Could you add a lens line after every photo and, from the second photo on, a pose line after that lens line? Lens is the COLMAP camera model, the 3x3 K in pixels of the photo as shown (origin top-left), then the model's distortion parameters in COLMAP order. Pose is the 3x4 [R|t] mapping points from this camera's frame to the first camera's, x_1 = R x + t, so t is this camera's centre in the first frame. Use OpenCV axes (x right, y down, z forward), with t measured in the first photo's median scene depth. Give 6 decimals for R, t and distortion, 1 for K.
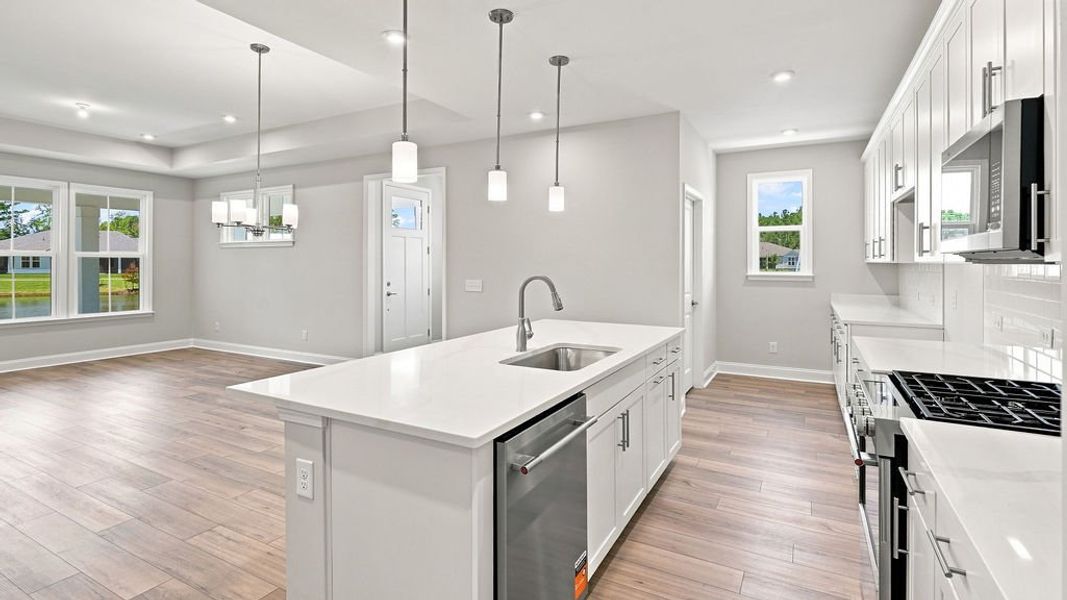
lens RADIAL K [[510.3, 0, 529.2], [0, 510.3, 263.8], [0, 0, 1]] dist [-0.000150, -0.000301]
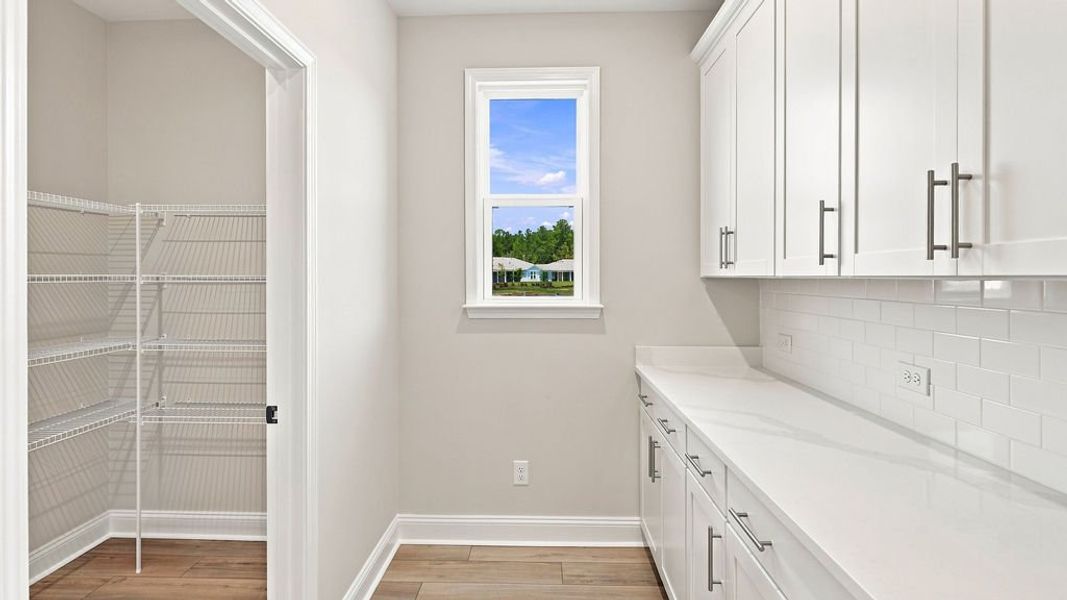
lens RADIAL K [[510.3, 0, 529.2], [0, 510.3, 263.8], [0, 0, 1]] dist [-0.000150, -0.000301]
pose [[0.893069, 0.009166, 0.449827, 0.288461], [0.003127, 0.999642, -0.026577, -0.002903], [-0.449910, 0.025142, 0.892720, 0.607584]]
